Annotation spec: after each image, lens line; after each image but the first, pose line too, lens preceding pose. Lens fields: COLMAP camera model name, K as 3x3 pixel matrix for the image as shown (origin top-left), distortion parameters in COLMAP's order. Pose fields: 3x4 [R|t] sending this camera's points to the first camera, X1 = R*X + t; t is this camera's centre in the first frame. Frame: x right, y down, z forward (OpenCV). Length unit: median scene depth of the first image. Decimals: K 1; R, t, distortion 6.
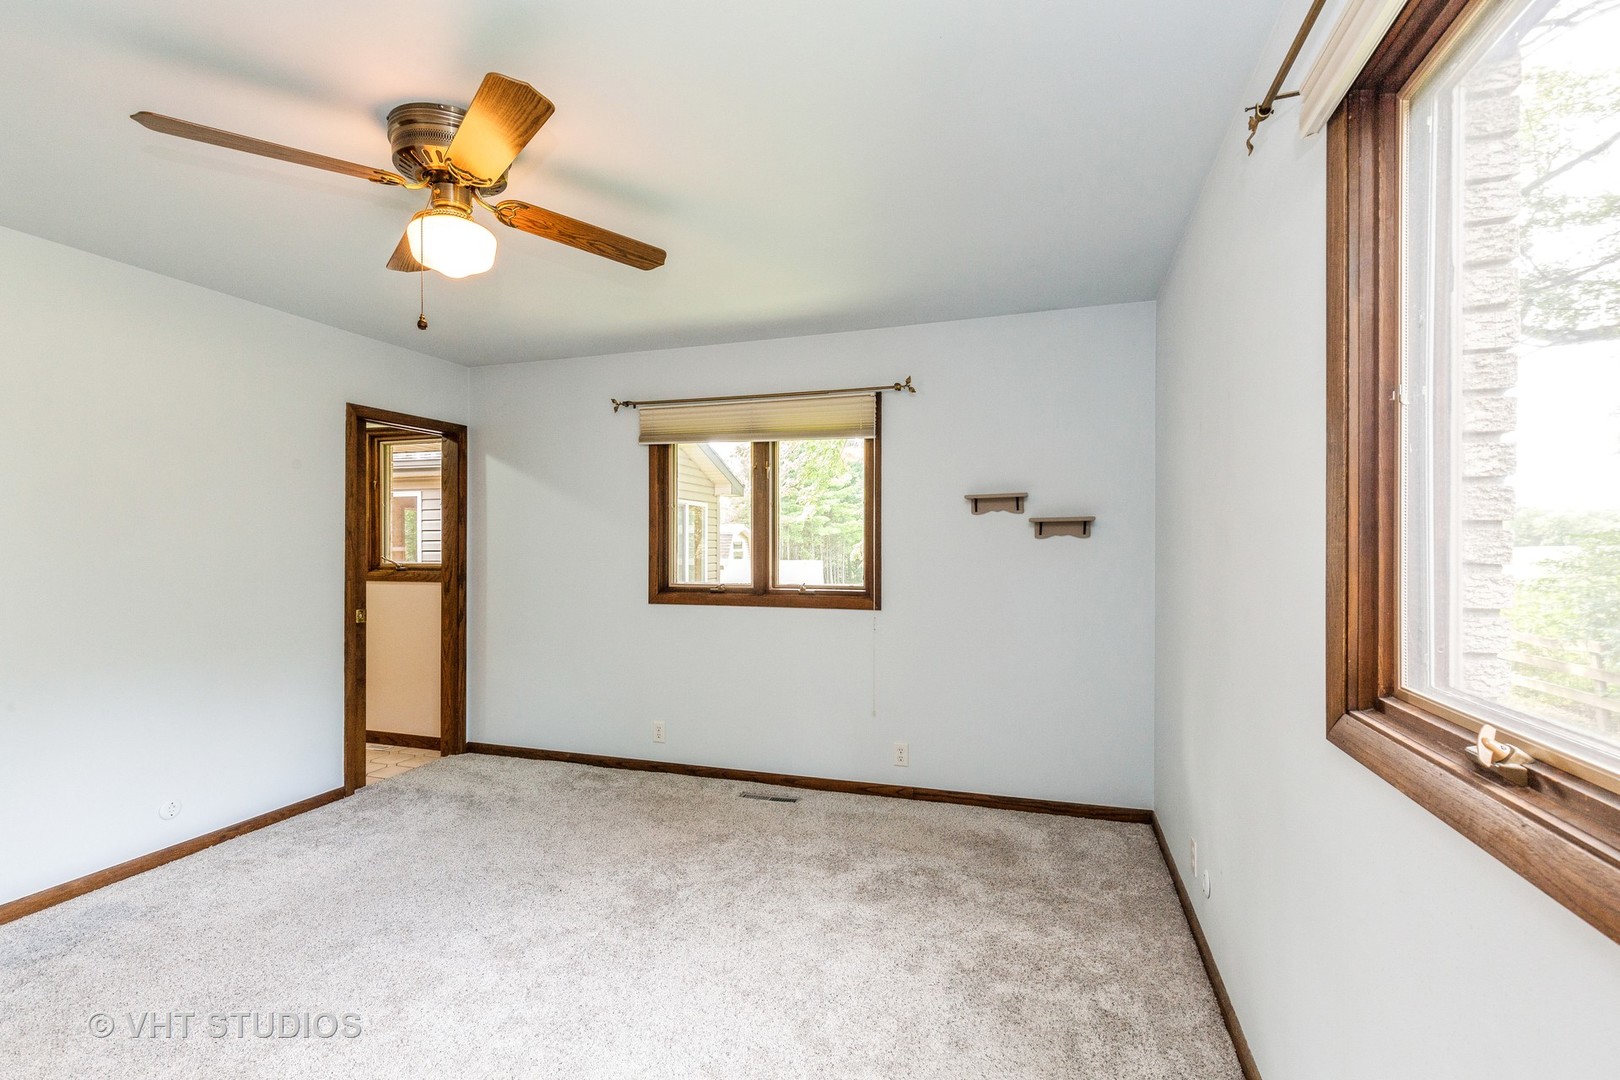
lens RADIAL K [[734.0, 0, 813.0], [0, 734.0, 539.4], [0, 0, 1]] dist [0.011280, -0.002095]
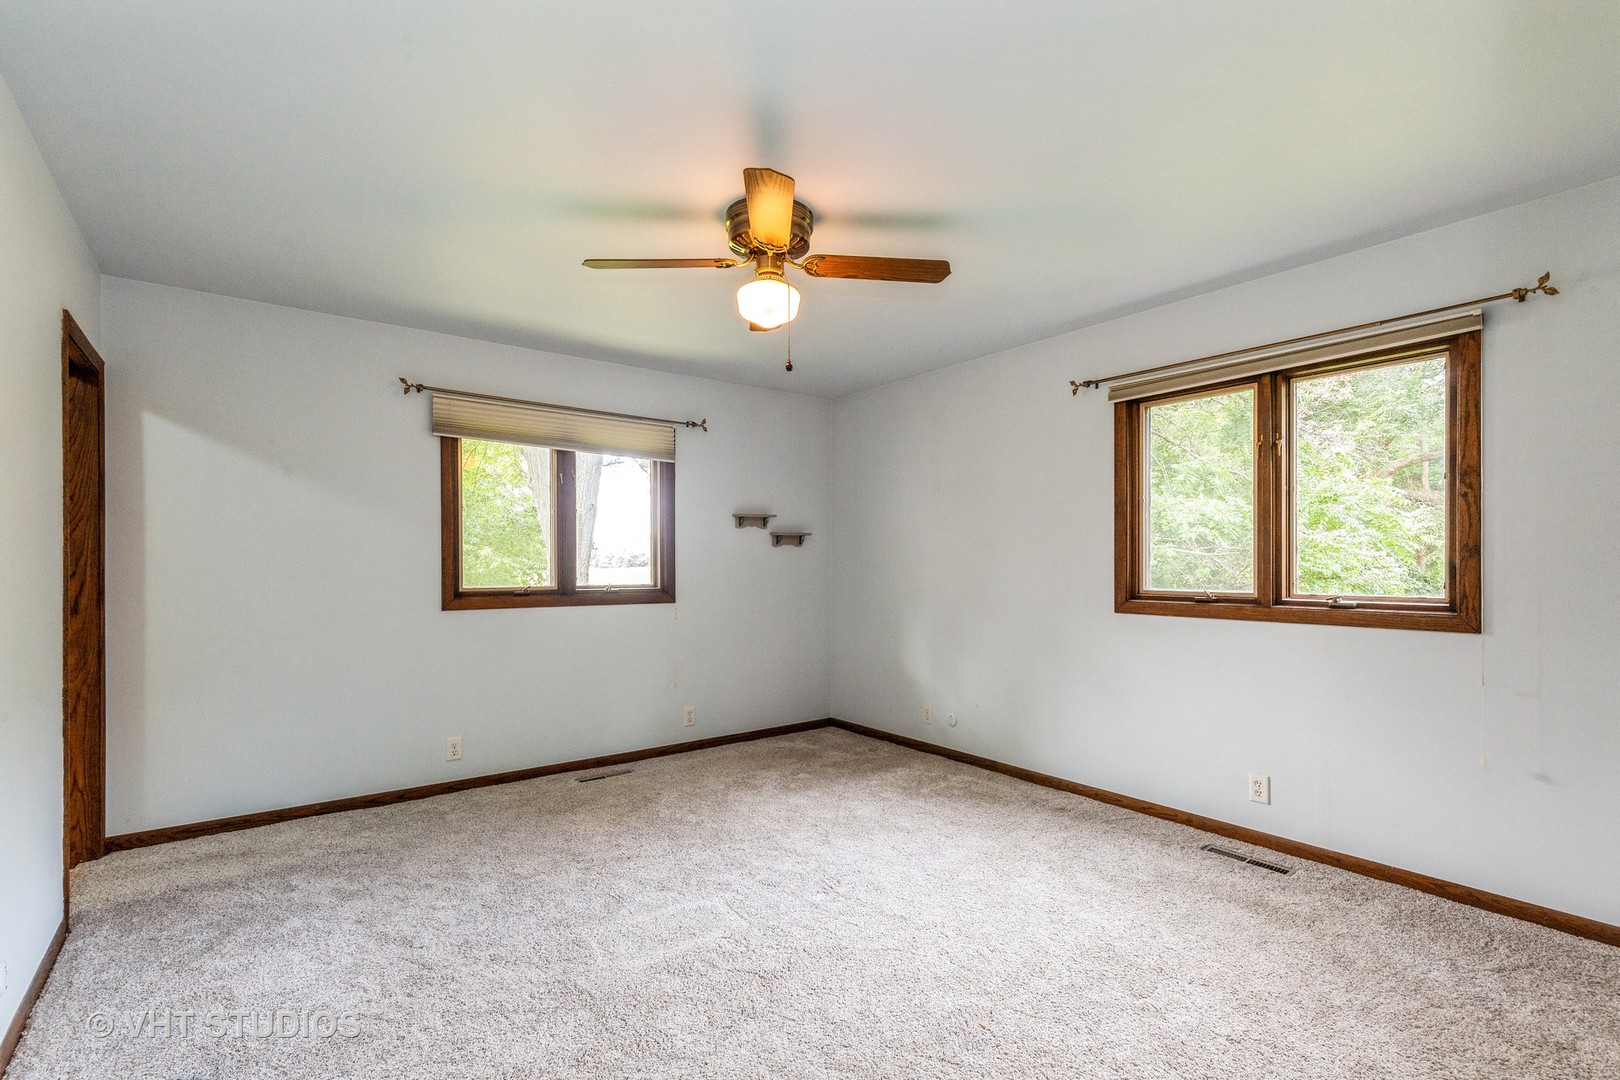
lens RADIAL K [[734.0, 0, 819.3], [0, 734.0, 554.9], [0, 0, 1]] dist [0.011280, -0.002095]
pose [[0.566274, 0.010707, 0.824147, -0.775786], [-0.007320, 0.999942, -0.007962, 0.024116], [-0.824184, -0.001524, 0.566319, 0.105420]]
